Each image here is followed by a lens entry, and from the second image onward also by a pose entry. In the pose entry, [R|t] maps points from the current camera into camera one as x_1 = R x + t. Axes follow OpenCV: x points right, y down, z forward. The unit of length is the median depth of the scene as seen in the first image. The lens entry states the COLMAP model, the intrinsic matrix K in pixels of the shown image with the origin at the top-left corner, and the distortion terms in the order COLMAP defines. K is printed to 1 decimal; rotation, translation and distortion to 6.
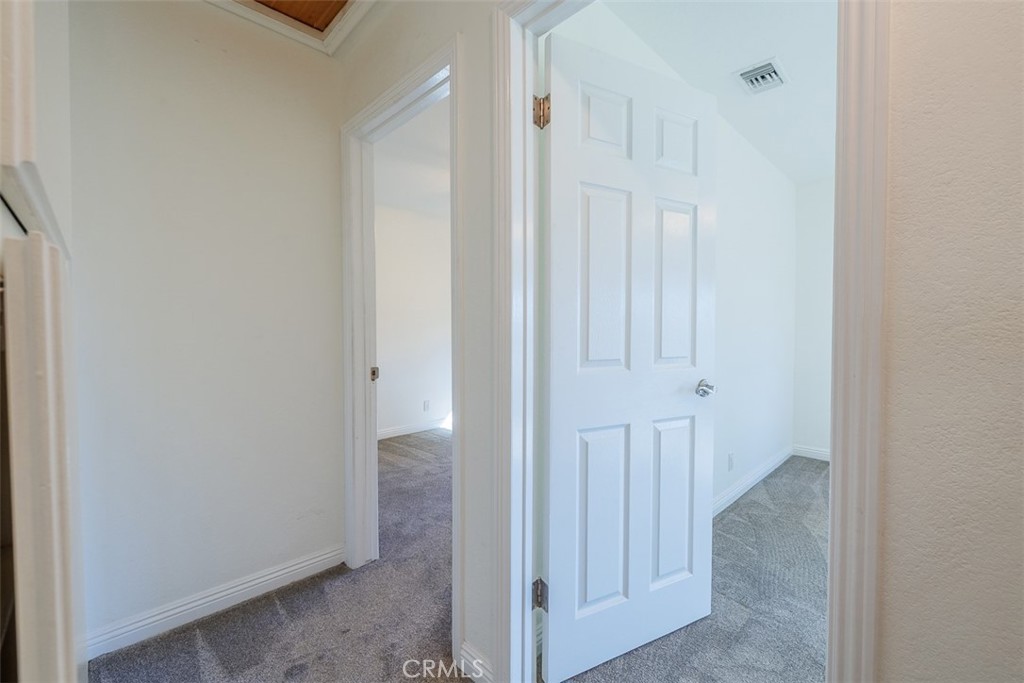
lens RADIAL K [[428.9, 0, 507.3], [0, 428.9, 342.8], [0, 0, 1]] dist [-0.001302, -0.000489]
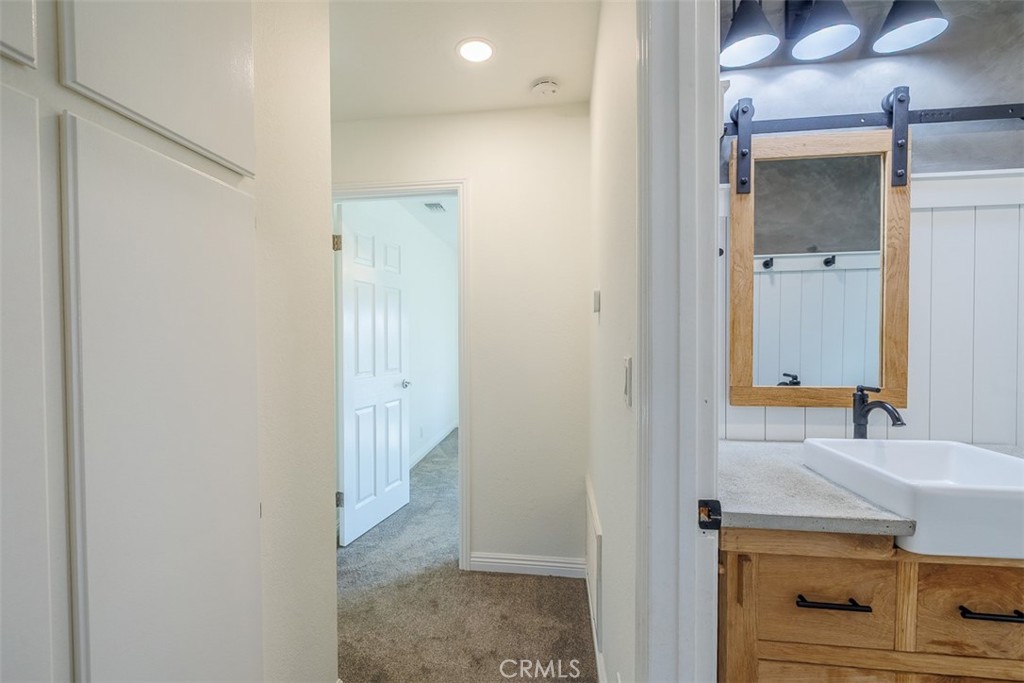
lens RADIAL K [[428.9, 0, 507.3], [0, 428.9, 342.8], [0, 0, 1]] dist [-0.001302, -0.000489]
pose [[0.762943, -0.017443, 0.646230, -0.410849], [0.025292, 0.999676, -0.002877, -0.049514], [-0.645970, 0.018539, 0.763137, -0.677472]]
